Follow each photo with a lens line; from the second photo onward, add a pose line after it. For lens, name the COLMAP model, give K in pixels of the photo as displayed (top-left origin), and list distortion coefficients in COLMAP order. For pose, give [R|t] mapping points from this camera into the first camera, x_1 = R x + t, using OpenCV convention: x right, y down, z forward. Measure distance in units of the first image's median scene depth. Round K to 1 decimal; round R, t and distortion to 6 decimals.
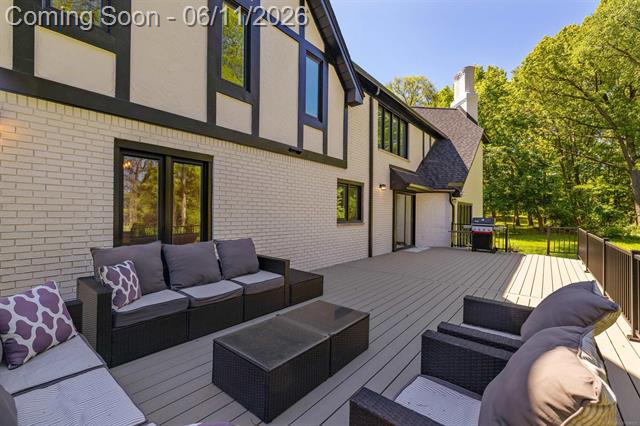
lens RADIAL K [[277.6, 0, 320.0], [0, 277.6, 213.0], [0, 0, 1]] dist [-0.001747, -0.000201]
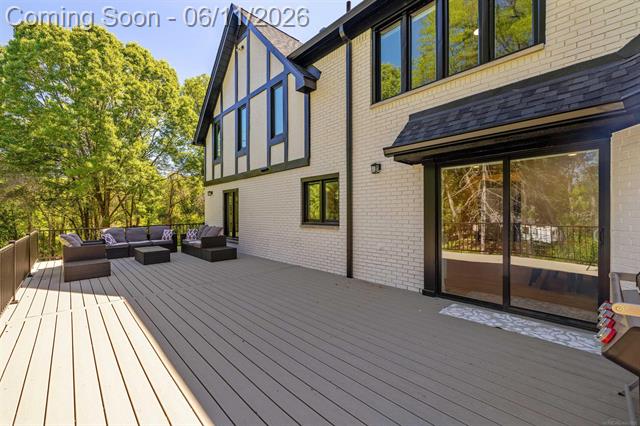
lens RADIAL K [[282.7, 0, 320.0], [0, 282.7, 213.0], [0, 0, 1]] dist [0.030773, -0.000032]
pose [[-0.133856, -0.026086, -0.990657, 0.900918], [0.004273, 0.999629, -0.026900, 0.019330], [0.990992, -0.007834, -0.133695, 1.043864]]
